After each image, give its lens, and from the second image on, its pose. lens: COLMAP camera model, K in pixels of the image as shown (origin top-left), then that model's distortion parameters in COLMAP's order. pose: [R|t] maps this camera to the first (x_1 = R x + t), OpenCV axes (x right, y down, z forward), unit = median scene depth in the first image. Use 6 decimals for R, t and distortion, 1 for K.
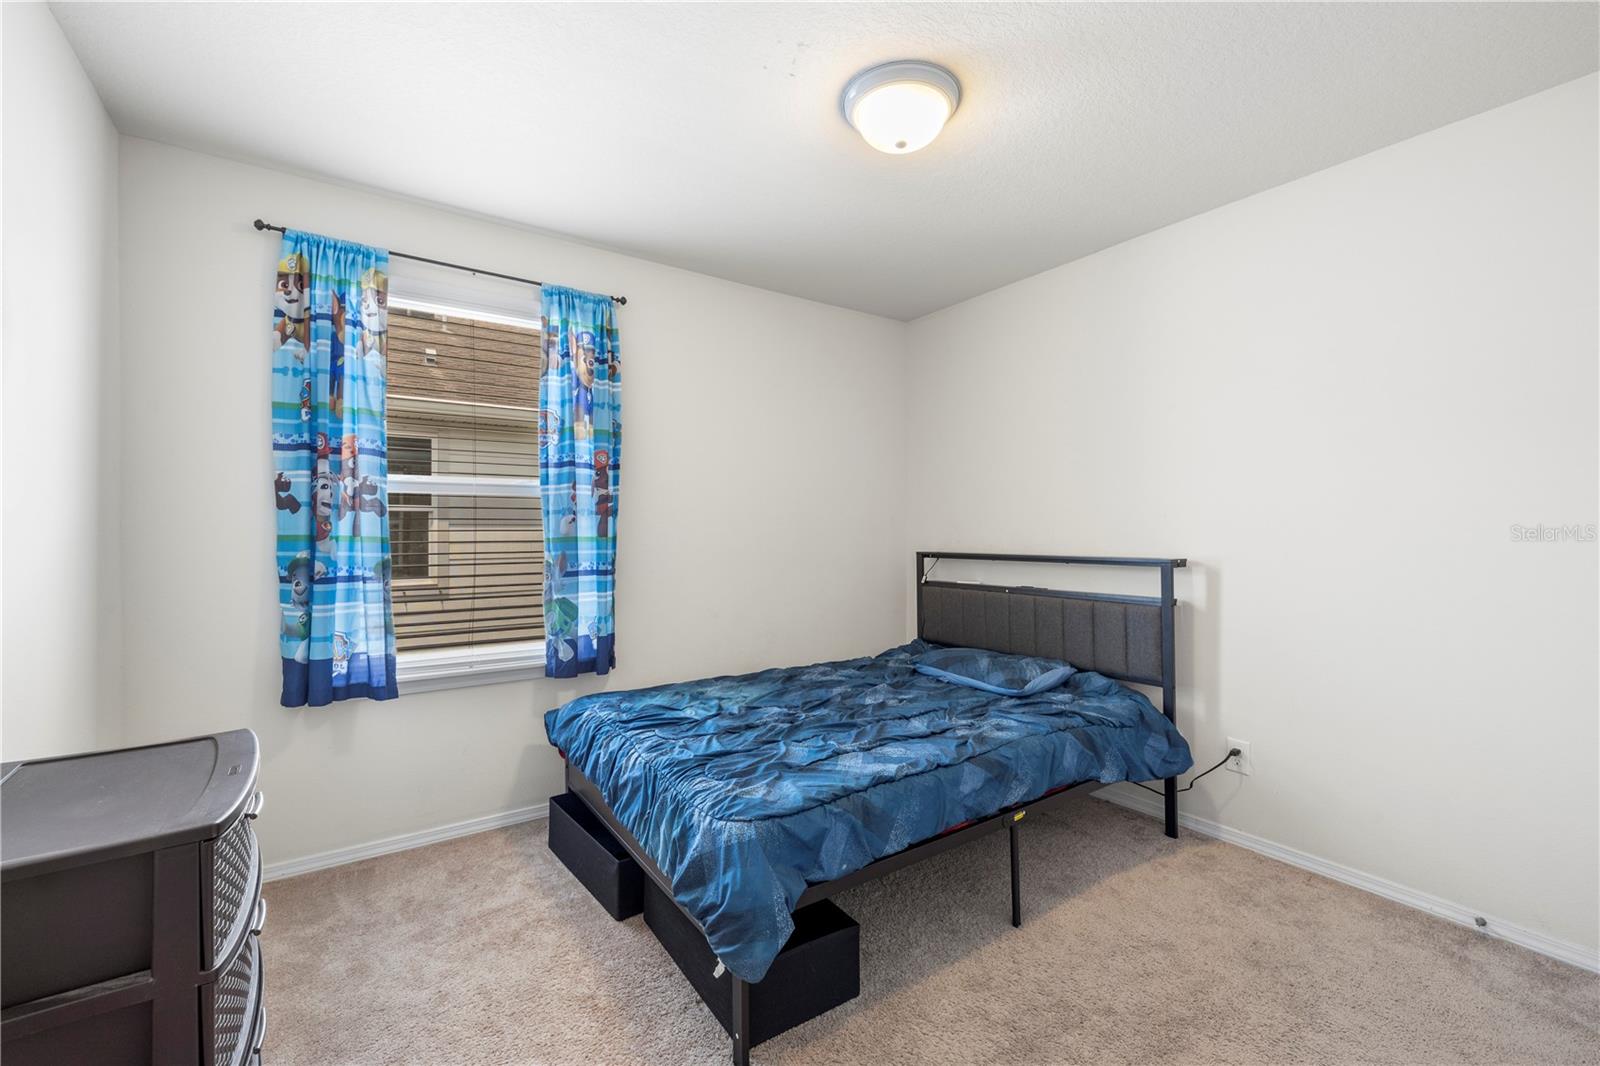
lens RADIAL K [[674.3, 0, 796.5], [0, 674.3, 530.1], [0, 0, 1]] dist [0.001086, 0.000033]
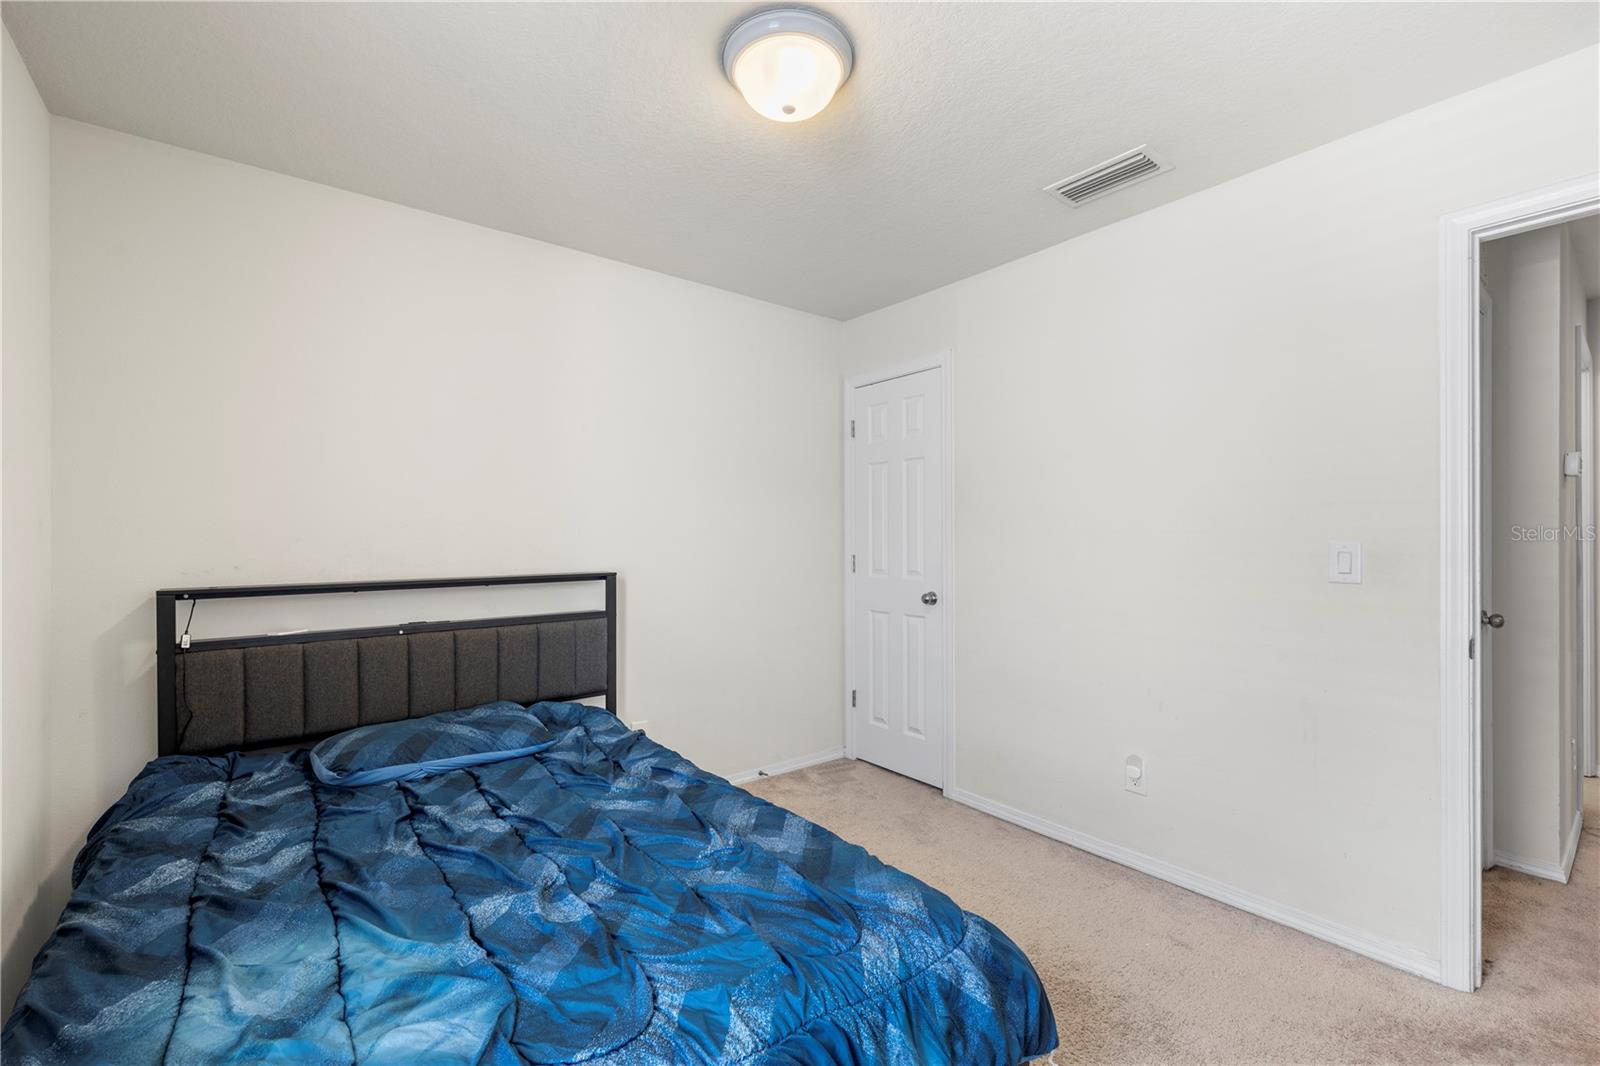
lens RADIAL K [[674.3, 0, 796.5], [0, 674.3, 530.1], [0, 0, 1]] dist [0.001086, 0.000033]
pose [[-0.072886, 0.018925, 0.997161, -0.483373], [0.010731, 0.999777, -0.018190, 0.000584], [-0.997283, 0.009375, -0.073072, 0.719976]]
